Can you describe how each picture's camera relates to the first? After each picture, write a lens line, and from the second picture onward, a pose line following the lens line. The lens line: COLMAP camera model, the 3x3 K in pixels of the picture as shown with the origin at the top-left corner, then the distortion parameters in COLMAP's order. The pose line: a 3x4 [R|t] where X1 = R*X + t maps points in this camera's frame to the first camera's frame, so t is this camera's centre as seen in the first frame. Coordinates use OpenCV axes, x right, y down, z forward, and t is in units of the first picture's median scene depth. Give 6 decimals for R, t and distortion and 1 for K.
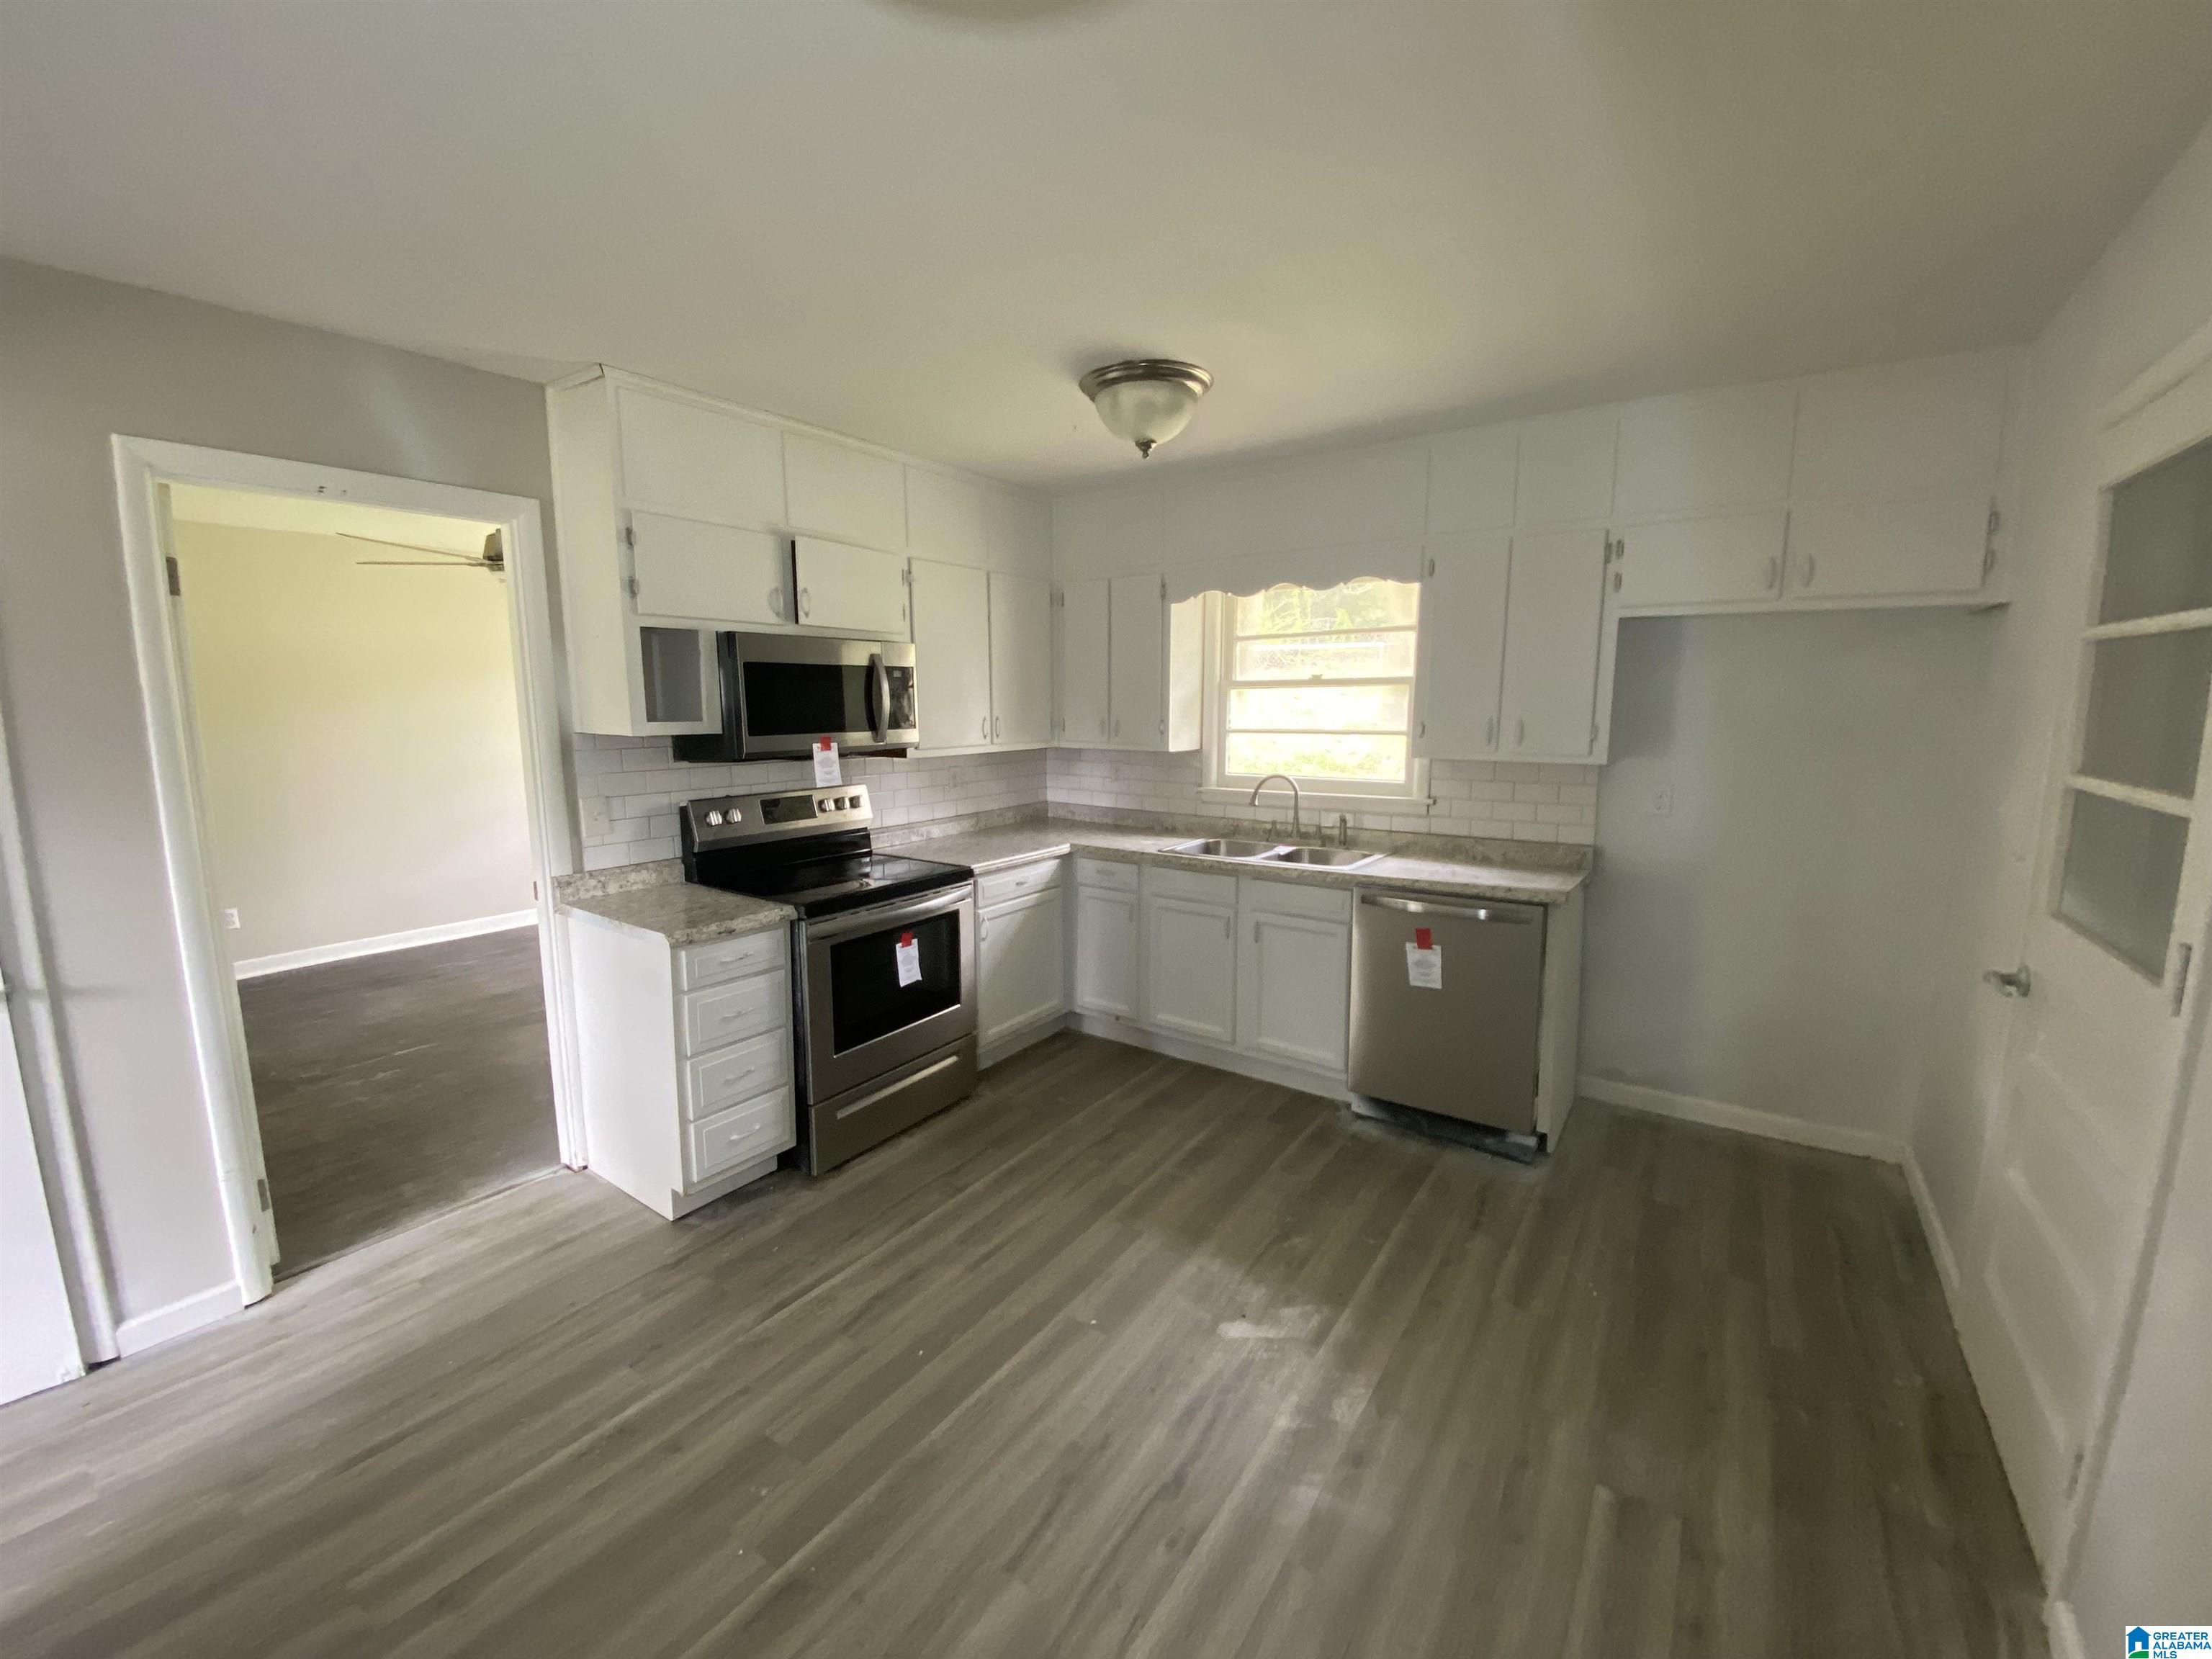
lens RADIAL K [[891.0, 0, 1078.0], [0, 891.0, 835.7], [0, 0, 1]] dist [0.014132, -0.020518]
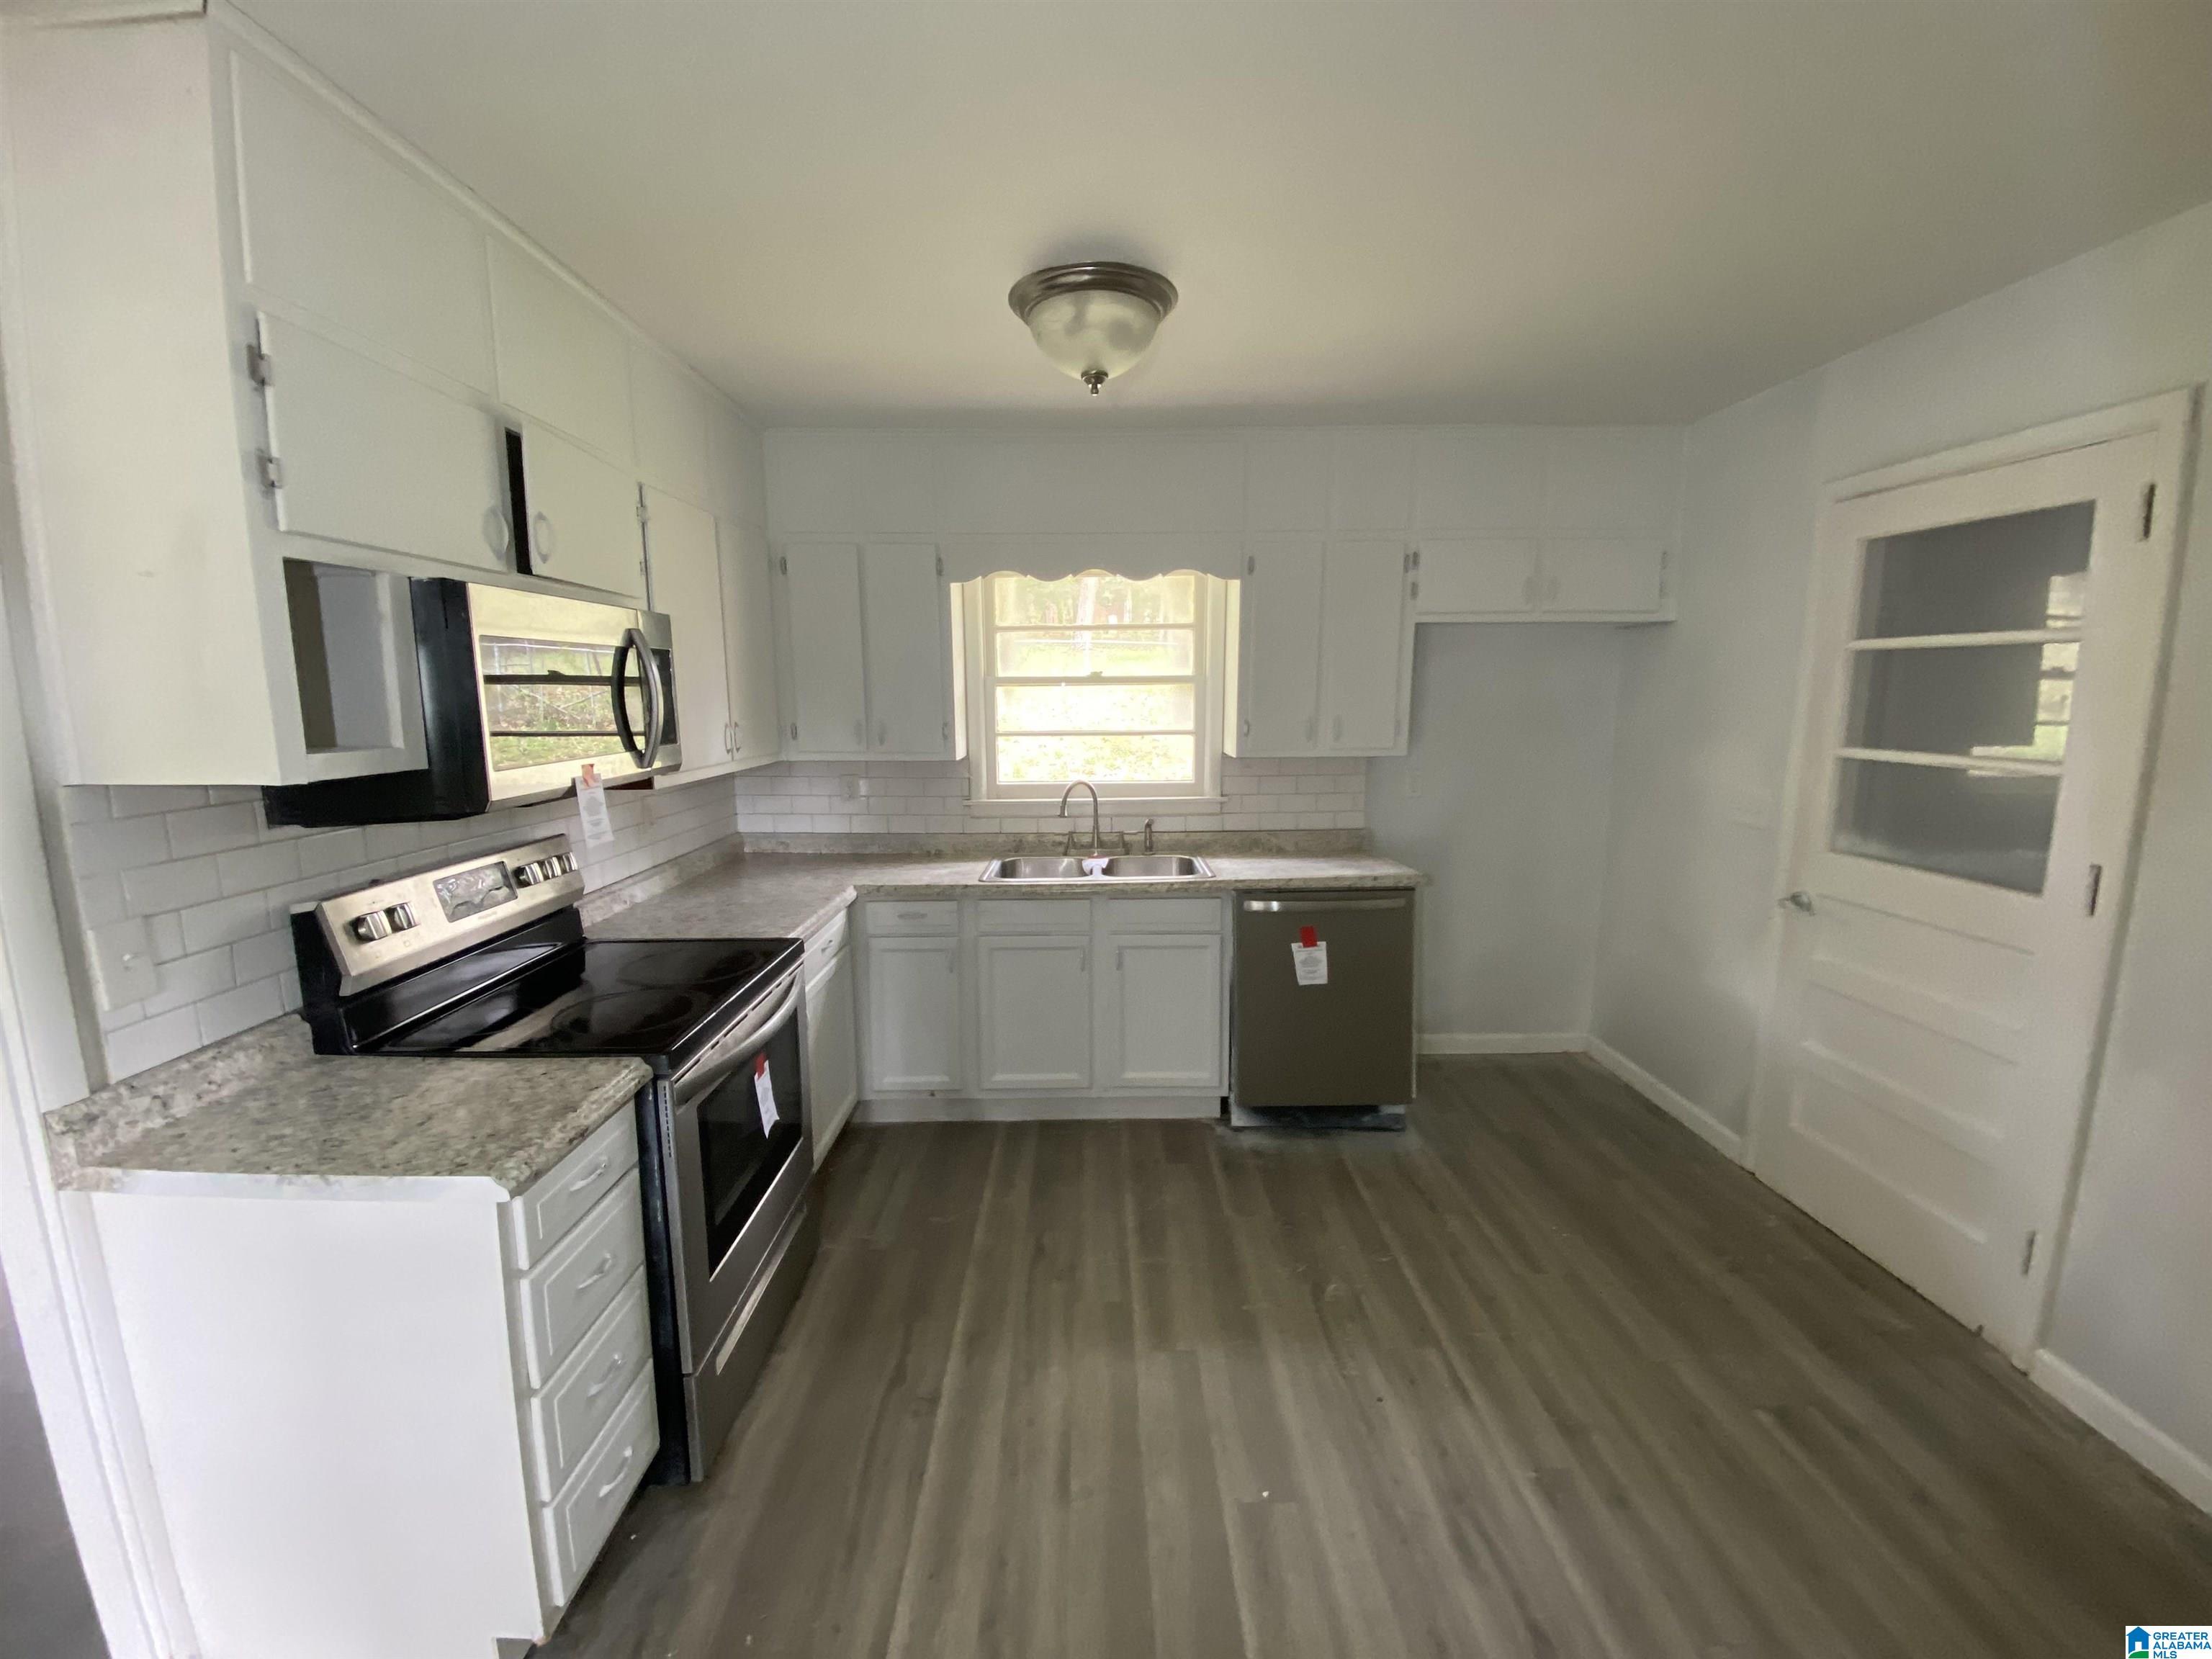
lens RADIAL K [[903.9, 0, 1106.0], [0, 903.9, 829.5], [0, 0, 1]] dist [0.014816, -0.018410]
pose [[0.808545, -0.091246, 0.581317, -0.356443], [0.094679, 0.995206, 0.024524, -0.048016], [-0.580768, 0.035210, 0.813307, 0.293210]]
